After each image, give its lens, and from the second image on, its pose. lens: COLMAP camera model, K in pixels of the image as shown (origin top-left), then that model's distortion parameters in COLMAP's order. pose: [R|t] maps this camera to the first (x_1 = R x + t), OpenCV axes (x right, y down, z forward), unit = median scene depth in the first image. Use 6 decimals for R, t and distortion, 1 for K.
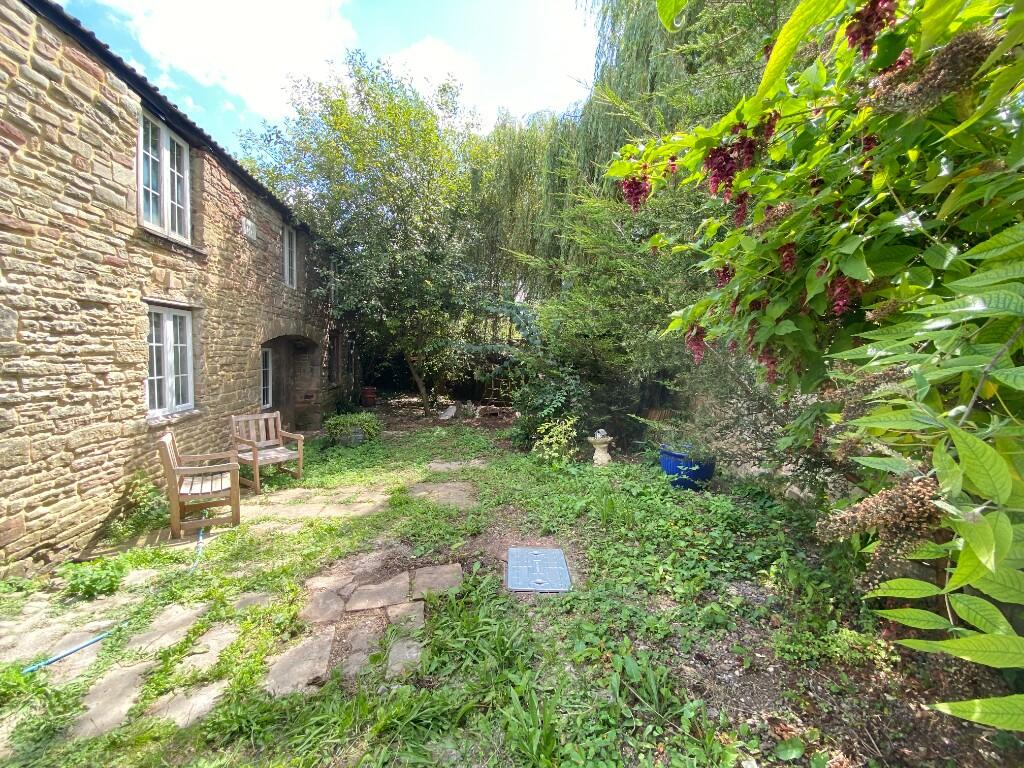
lens RADIAL K [[414.6, 0, 512.0], [0, 414.6, 384.0], [0, 0, 1]] dist [-0.001069, -0.000476]
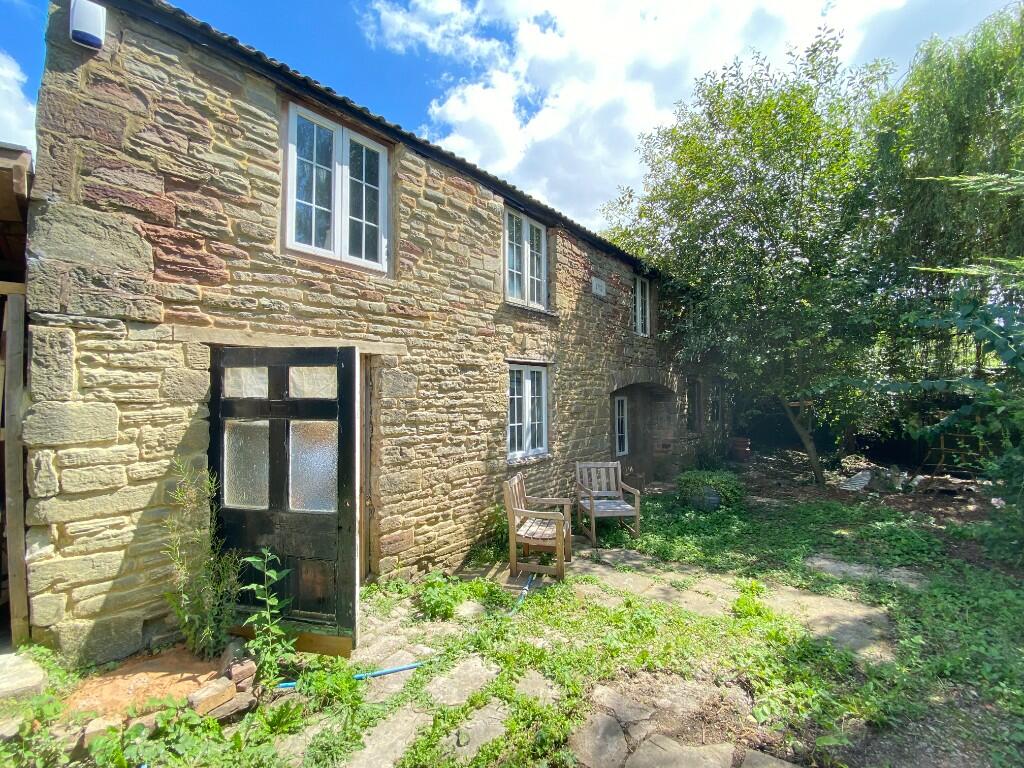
lens RADIAL K [[416.8, 0, 512.0], [0, 416.8, 384.0], [0, 0, 1]] dist [0.073919, -0.000045]
pose [[0.662152, -0.052905, -0.747500, 0.038549], [-0.031612, 0.994645, -0.098399, -0.018119], [0.748703, 0.088785, 0.656933, 0.262572]]
